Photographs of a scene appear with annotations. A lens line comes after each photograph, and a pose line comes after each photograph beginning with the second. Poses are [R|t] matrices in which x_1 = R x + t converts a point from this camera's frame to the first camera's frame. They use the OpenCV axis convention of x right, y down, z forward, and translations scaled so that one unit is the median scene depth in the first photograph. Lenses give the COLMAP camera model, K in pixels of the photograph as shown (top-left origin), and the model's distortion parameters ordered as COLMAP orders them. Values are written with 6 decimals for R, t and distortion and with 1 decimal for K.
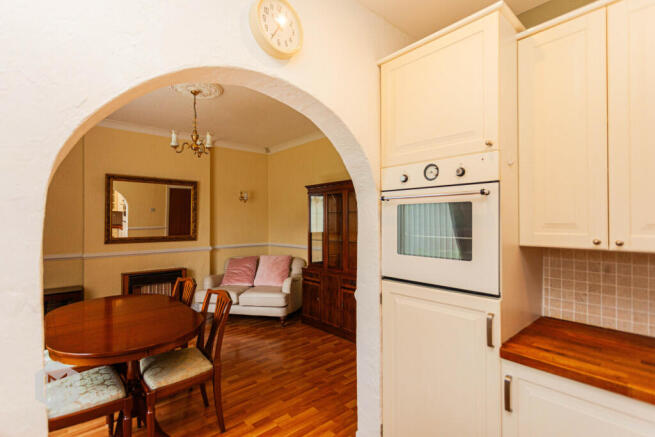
lens RADIAL K [[310.6, 0, 324.8], [0, 310.6, 221.4], [0, 0, 1]] dist [0.002518, 0.000095]
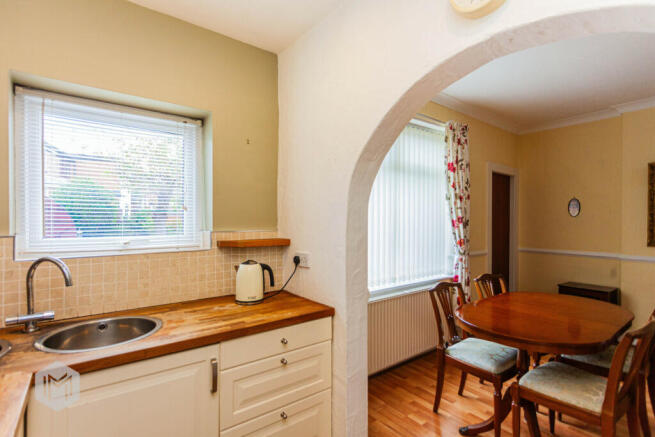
lens RADIAL K [[310.6, 0, 321.2], [0, 310.6, 220.5], [0, 0, 1]] dist [0.002518, 0.000095]
pose [[-0.084056, -0.001387, -0.996460, 0.240148], [-0.001594, 0.999998, -0.001257, 0.006055], [0.996460, 0.001483, -0.084058, 0.211807]]
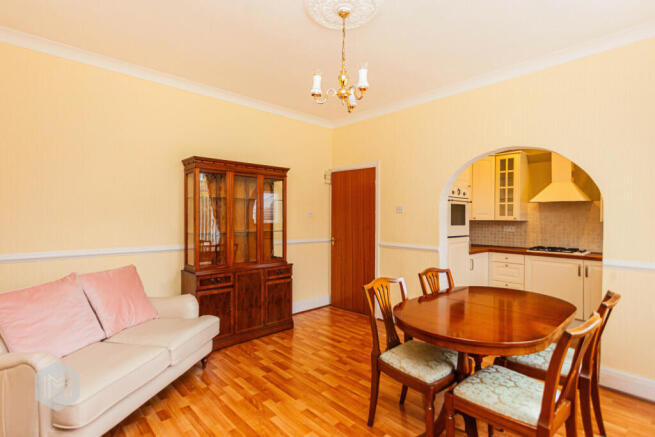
lens RADIAL K [[310.6, 0, 333.5], [0, 310.6, 216.7], [0, 0, 1]] dist [0.002518, 0.000095]
pose [[-0.024143, 0.009589, 0.999663, -0.891440], [-0.014015, 0.999852, -0.009929, 0.028248], [-0.999610, -0.014250, -0.024005, 0.842051]]
